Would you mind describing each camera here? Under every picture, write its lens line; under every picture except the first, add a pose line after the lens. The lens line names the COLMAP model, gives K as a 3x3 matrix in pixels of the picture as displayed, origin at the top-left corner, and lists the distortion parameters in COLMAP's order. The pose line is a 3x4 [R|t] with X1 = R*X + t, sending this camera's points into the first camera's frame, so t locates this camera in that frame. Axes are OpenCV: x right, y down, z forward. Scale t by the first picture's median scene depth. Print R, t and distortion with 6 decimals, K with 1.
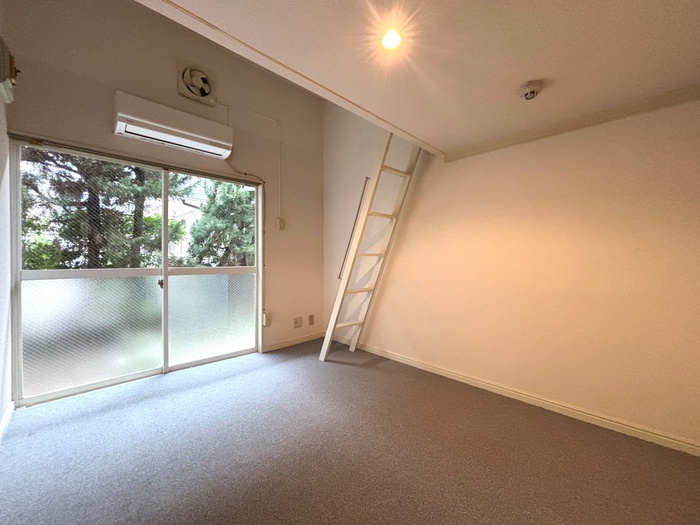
lens RADIAL K [[278.2, 0, 349.7], [0, 278.2, 263.1], [0, 0, 1]] dist [0.000775, -0.000045]
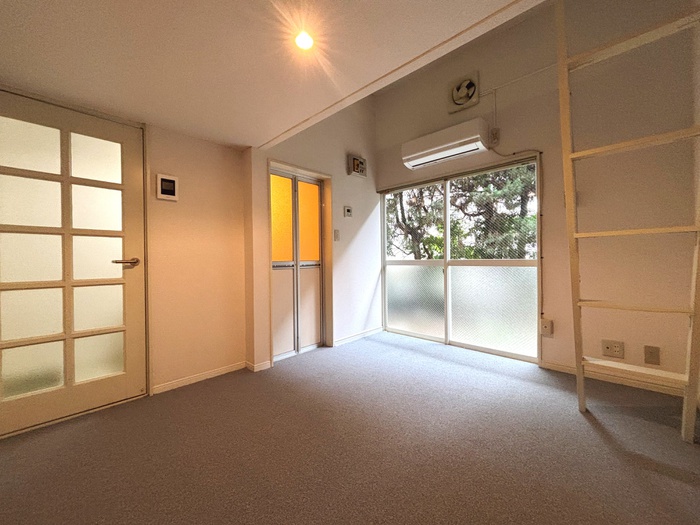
lens RADIAL K [[278.2, 0, 347.4], [0, 278.2, 259.9], [0, 0, 1]] dist [0.000775, -0.000045]
pose [[0.048486, 0.005696, -0.998808, 0.563647], [0.002190, 0.999981, 0.005809, 0.011516], [0.998821, -0.002469, 0.048473, 0.501587]]
